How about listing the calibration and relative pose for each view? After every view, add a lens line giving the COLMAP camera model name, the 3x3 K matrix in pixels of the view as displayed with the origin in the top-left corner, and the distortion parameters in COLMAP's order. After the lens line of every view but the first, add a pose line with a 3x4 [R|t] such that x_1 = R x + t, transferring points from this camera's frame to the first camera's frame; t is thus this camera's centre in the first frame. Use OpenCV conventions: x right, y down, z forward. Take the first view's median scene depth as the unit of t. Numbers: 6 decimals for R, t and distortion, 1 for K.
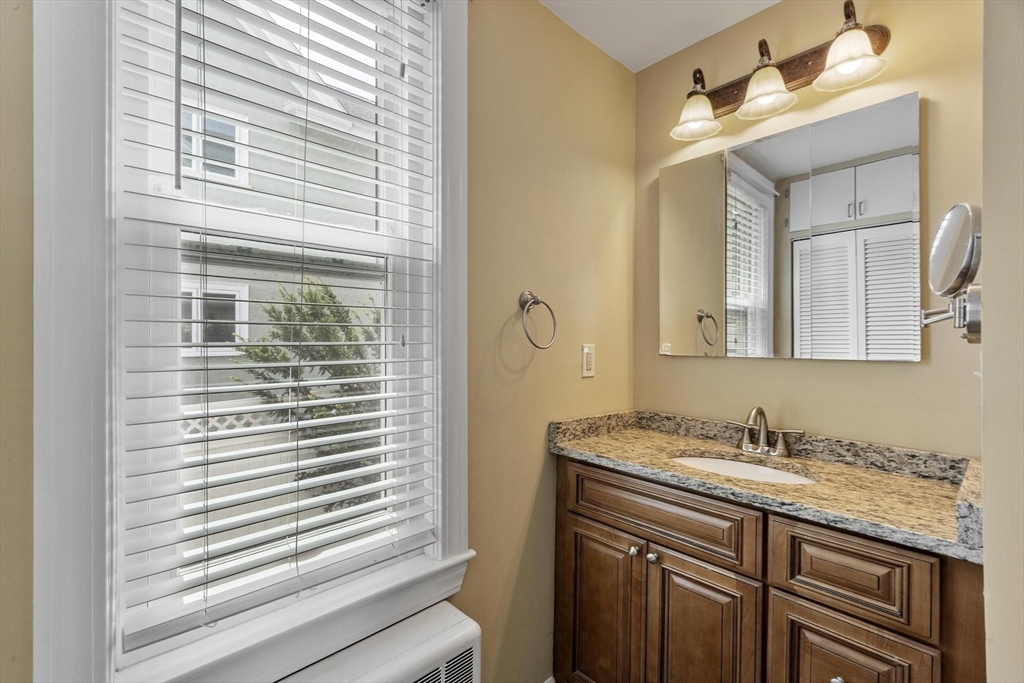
lens RADIAL K [[432.0, 0, 470.3], [0, 432.0, 335.9], [0, 0, 1]] dist [-0.000104, 0.000084]
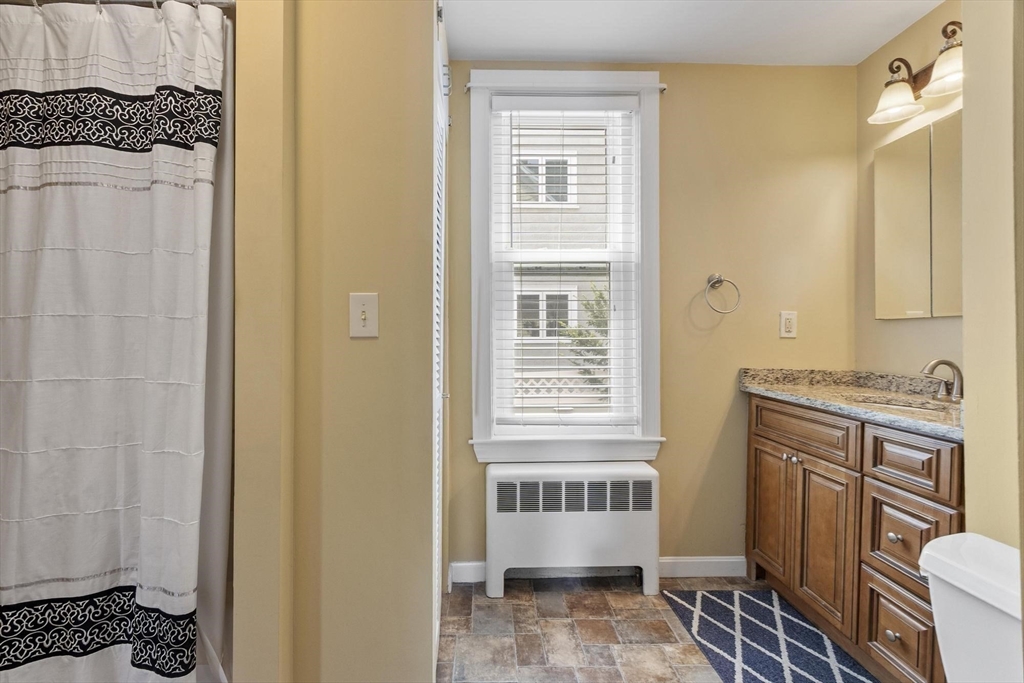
lens RADIAL K [[445.7, 0, 497.8], [0, 445.7, 339.1], [0, 0, 1]] dist [-0.000023, 0.000298]
pose [[0.777721, 0.000556, -0.628609, 0.532940], [0.006583, 0.999938, 0.009030, 0.101535], [0.628575, -0.011161, 0.777669, -0.643007]]
